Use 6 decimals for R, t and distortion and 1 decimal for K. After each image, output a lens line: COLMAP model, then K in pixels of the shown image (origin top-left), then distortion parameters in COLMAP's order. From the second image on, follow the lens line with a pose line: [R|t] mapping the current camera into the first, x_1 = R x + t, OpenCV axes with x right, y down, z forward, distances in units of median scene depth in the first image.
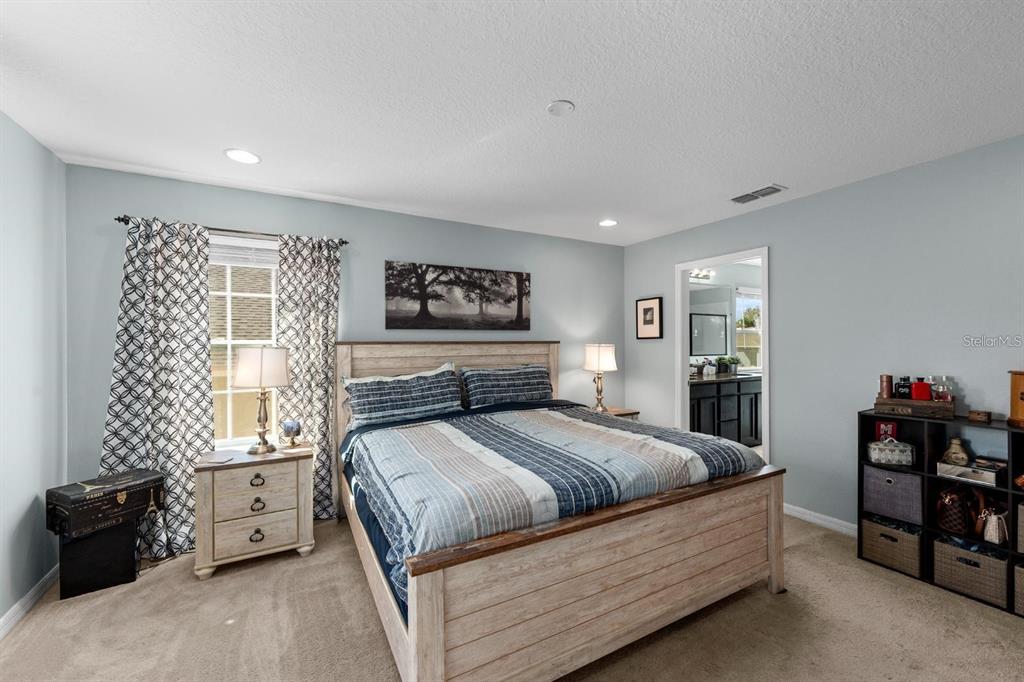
lens RADIAL K [[415.3, 0, 507.4], [0, 415.3, 340.5], [0, 0, 1]] dist [-0.002242, -0.000300]
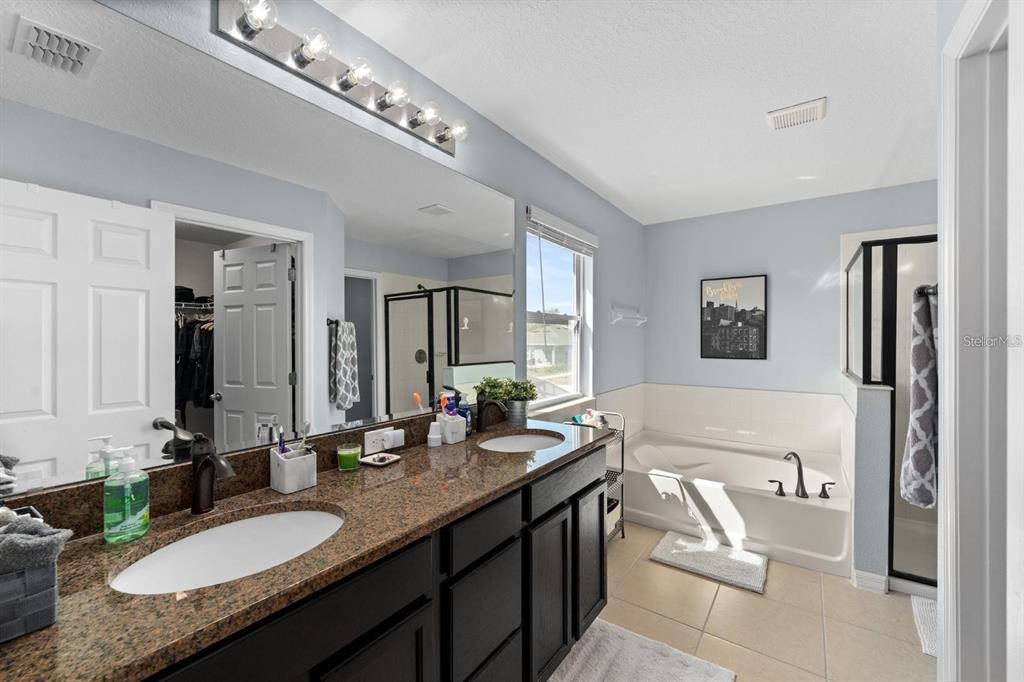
lens RADIAL K [[415.3, 0, 506.5], [0, 415.3, 338.2], [0, 0, 1]] dist [-0.002242, -0.000300]
pose [[0.905662, 0.000707, 0.424000, 0.377275], [-0.002091, 0.999994, 0.002799, 0.000604], [-0.423996, -0.003422, 0.905658, 0.667804]]
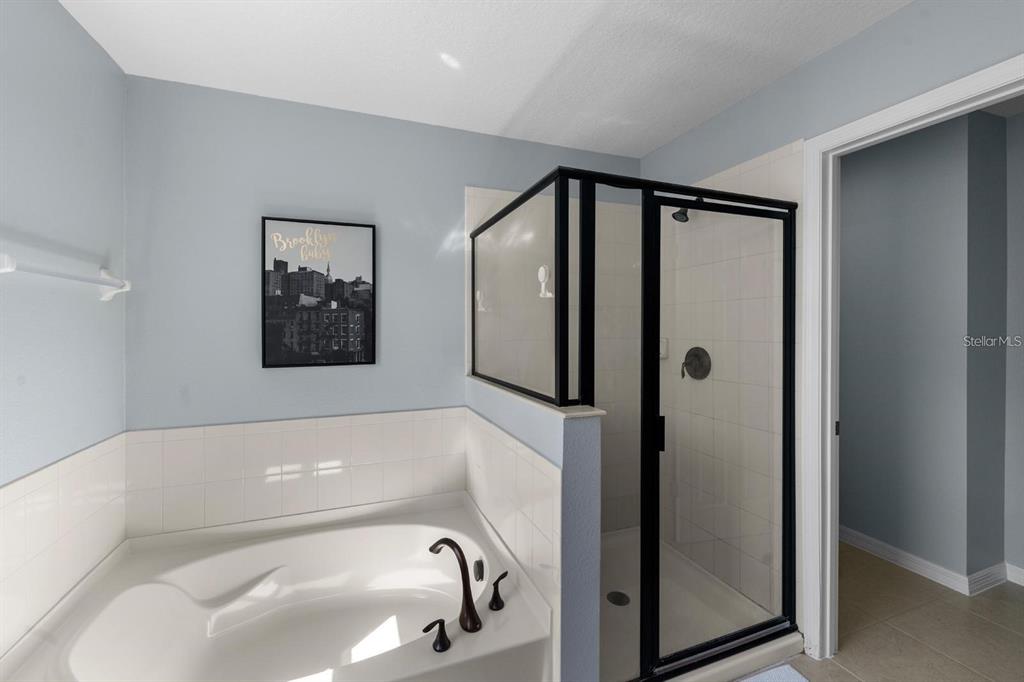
lens RADIAL K [[415.3, 0, 504.8], [0, 415.3, 331.2], [0, 0, 1]] dist [-0.002242, -0.000300]
pose [[0.146040, -0.008385, 0.989243, 0.625822], [-0.003017, 0.999956, 0.008921, -0.000161], [-0.989274, -0.004287, 0.146009, 0.885655]]
